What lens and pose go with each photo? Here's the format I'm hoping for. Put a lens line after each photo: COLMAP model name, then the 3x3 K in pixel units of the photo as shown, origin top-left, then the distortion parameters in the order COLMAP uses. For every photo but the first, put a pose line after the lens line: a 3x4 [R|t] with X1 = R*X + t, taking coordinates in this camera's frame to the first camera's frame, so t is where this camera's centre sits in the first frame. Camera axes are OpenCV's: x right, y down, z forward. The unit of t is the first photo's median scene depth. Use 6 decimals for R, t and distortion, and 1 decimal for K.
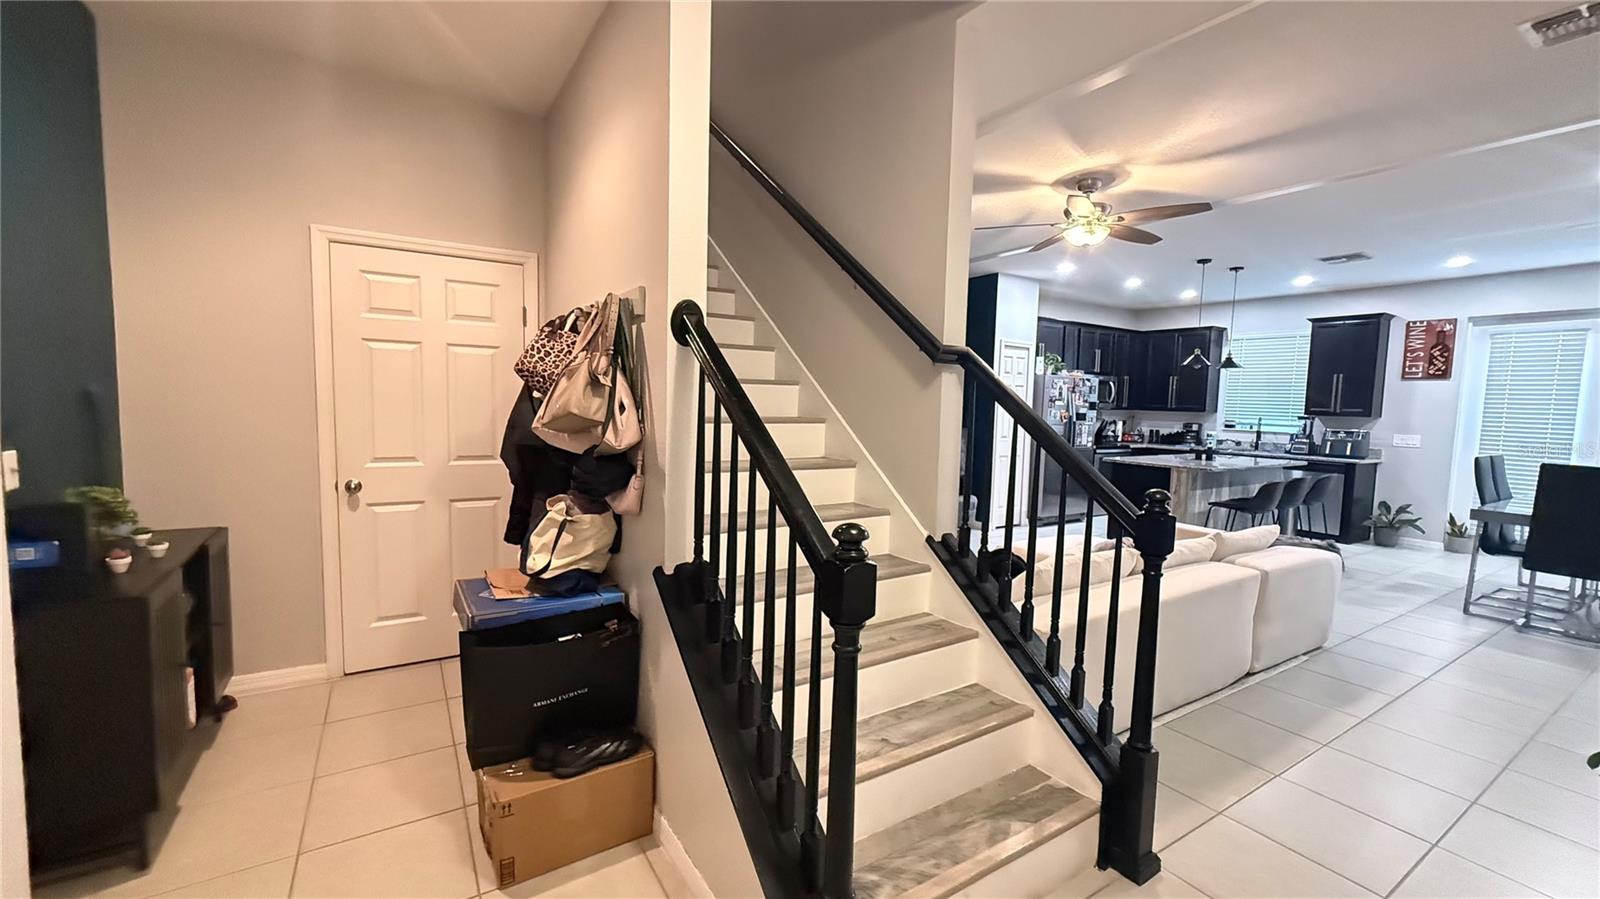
lens RADIAL K [[639.9, 0, 806.3], [0, 639.9, 452.3], [0, 0, 1]] dist [0.003102, -0.000203]
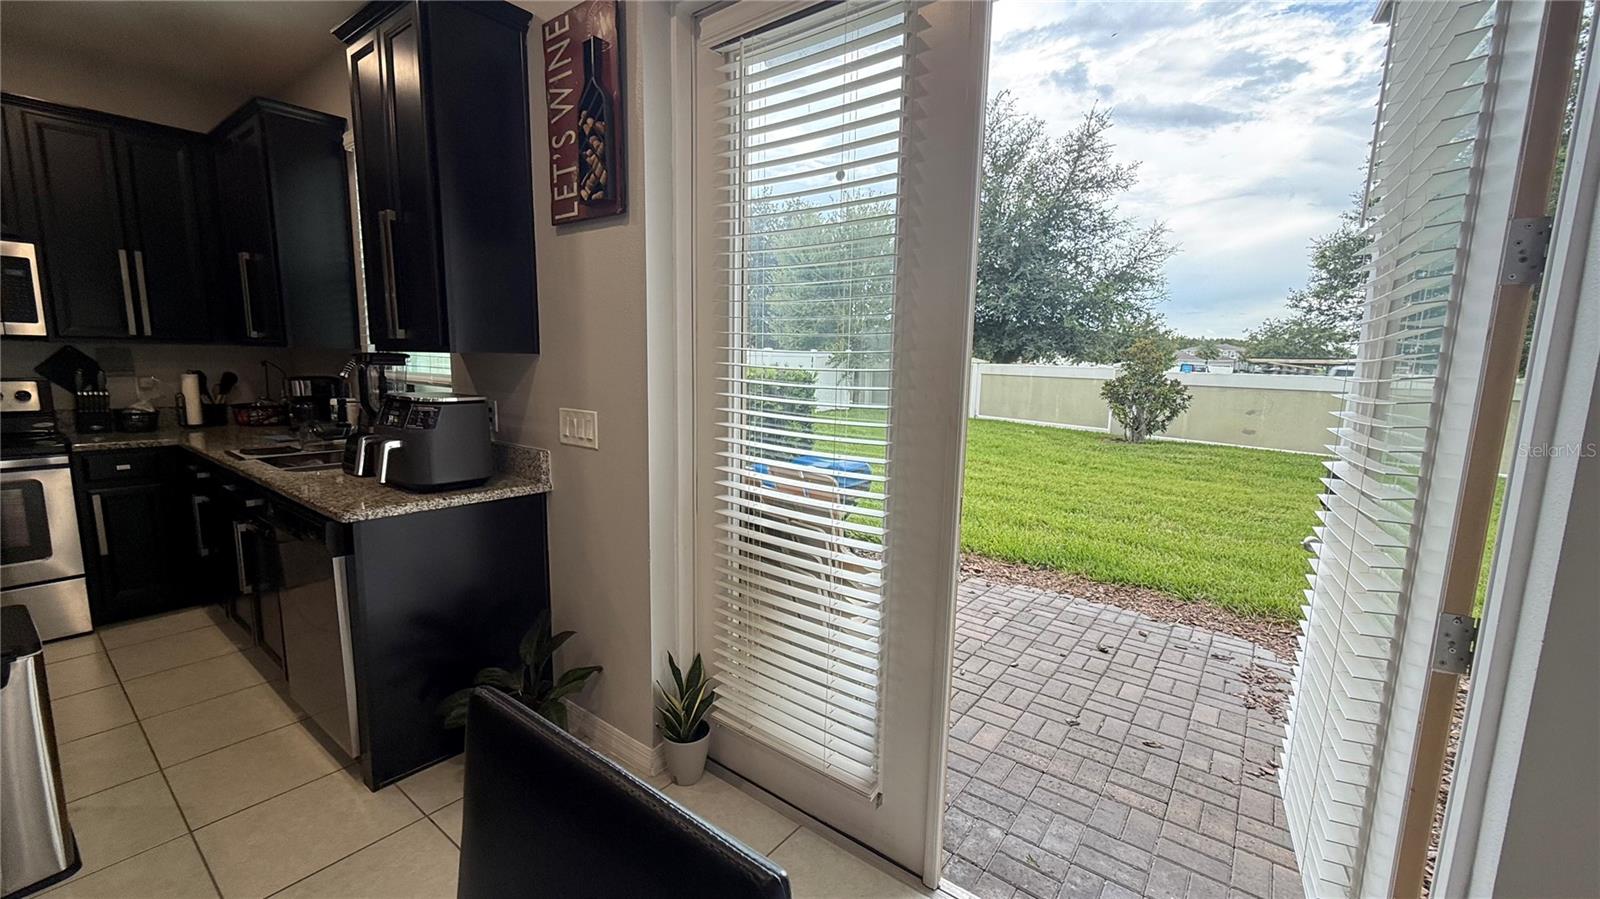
lens RADIAL K [[639.9, 0, 806.3], [0, 639.9, 452.3], [0, 0, 1]] dist [0.003102, -0.000203]
pose [[0.940140, -0.054393, 0.336420, 0.909102], [0.029147, 0.996397, 0.079645, -0.026619], [-0.339540, -0.065072, 0.938338, 0.645110]]
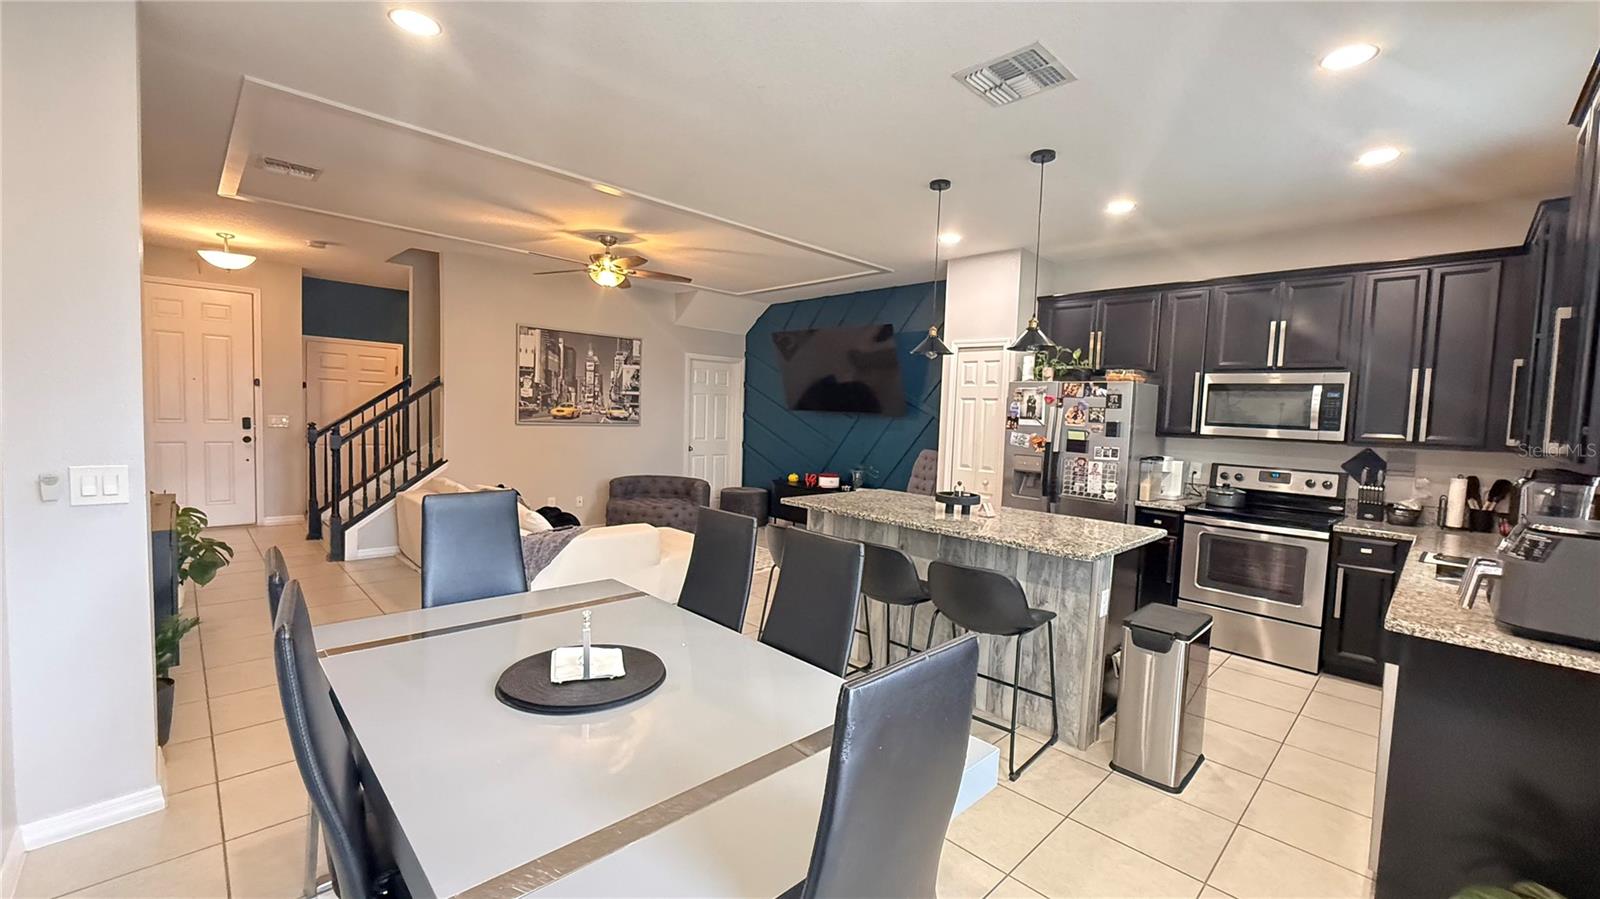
lens RADIAL K [[638.5, 0, 804.7], [0, 638.5, 450.5], [0, 0, 1]] dist [-0.000162, -0.000179]
pose [[0.210039, 0.039533, -0.976893, 1.022853], [-0.110359, 0.993755, 0.016487, -0.034218], [0.971445, 0.104346, 0.213090, 0.652670]]
